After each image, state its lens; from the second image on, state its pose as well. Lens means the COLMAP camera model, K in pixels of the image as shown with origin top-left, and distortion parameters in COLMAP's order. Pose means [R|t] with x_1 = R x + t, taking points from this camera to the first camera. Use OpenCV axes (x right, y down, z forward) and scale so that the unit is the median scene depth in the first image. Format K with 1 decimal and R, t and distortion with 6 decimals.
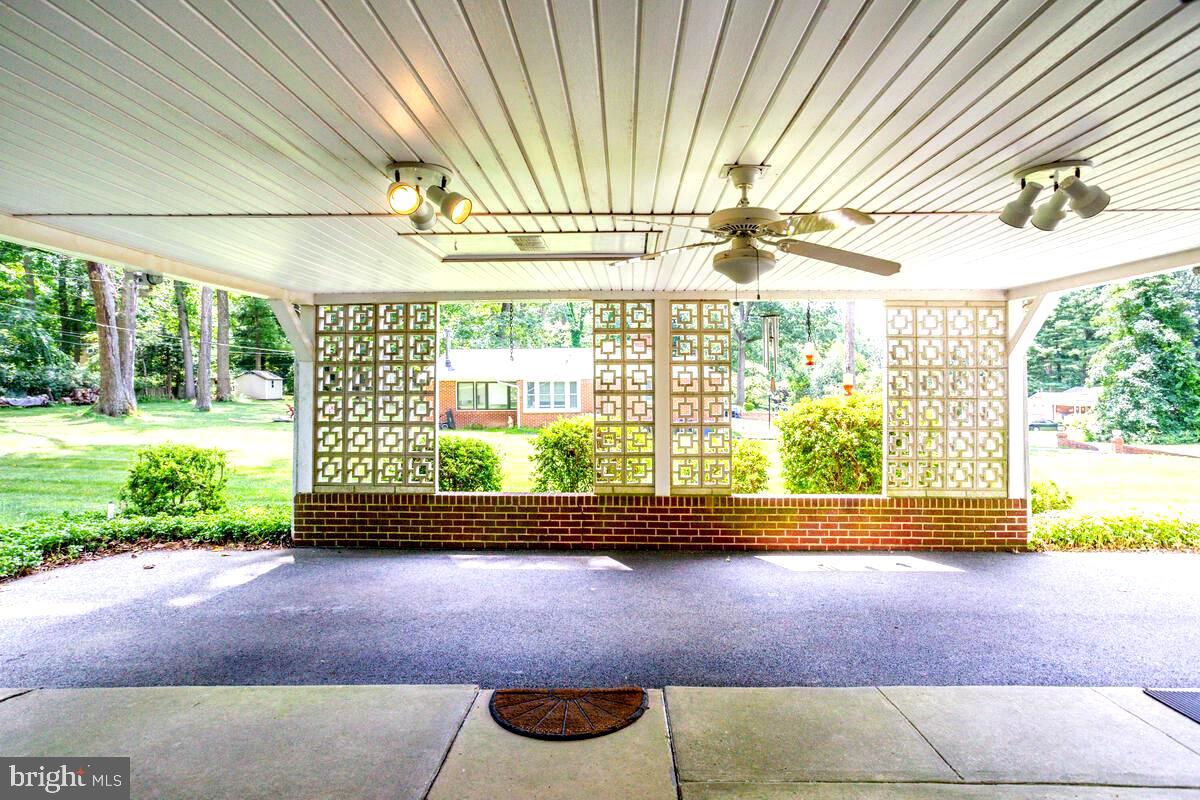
lens RADIAL K [[619.5, 0, 601.9], [0, 619.5, 378.0], [0, 0, 1]] dist [-0.055560, 0.041968]
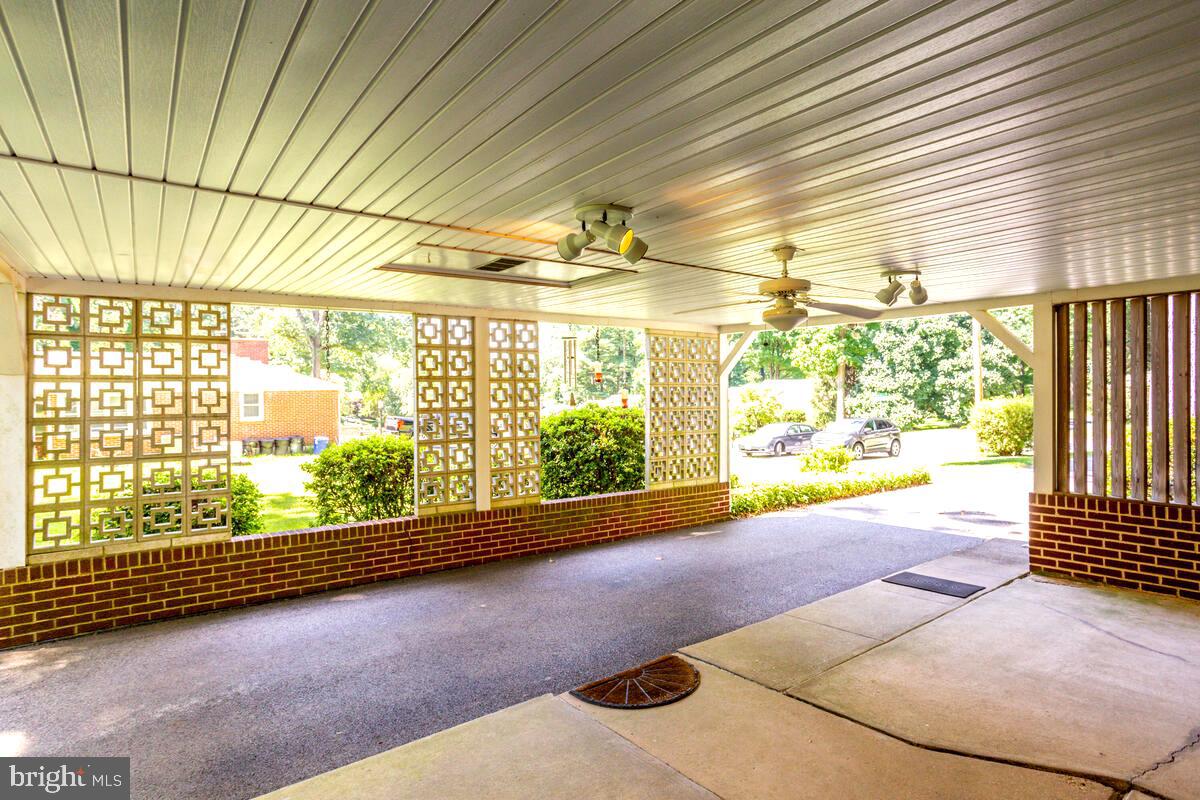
lens RADIAL K [[657.4, 0, 591.4], [0, 657.4, 398.6], [0, 0, 1]] dist [-0.053961, 0.042332]
pose [[0.788344, -0.011910, 0.615120, -0.429057], [0.001403, 0.999845, 0.017561, -0.012527], [-0.615234, -0.012982, 0.788238, 0.041245]]
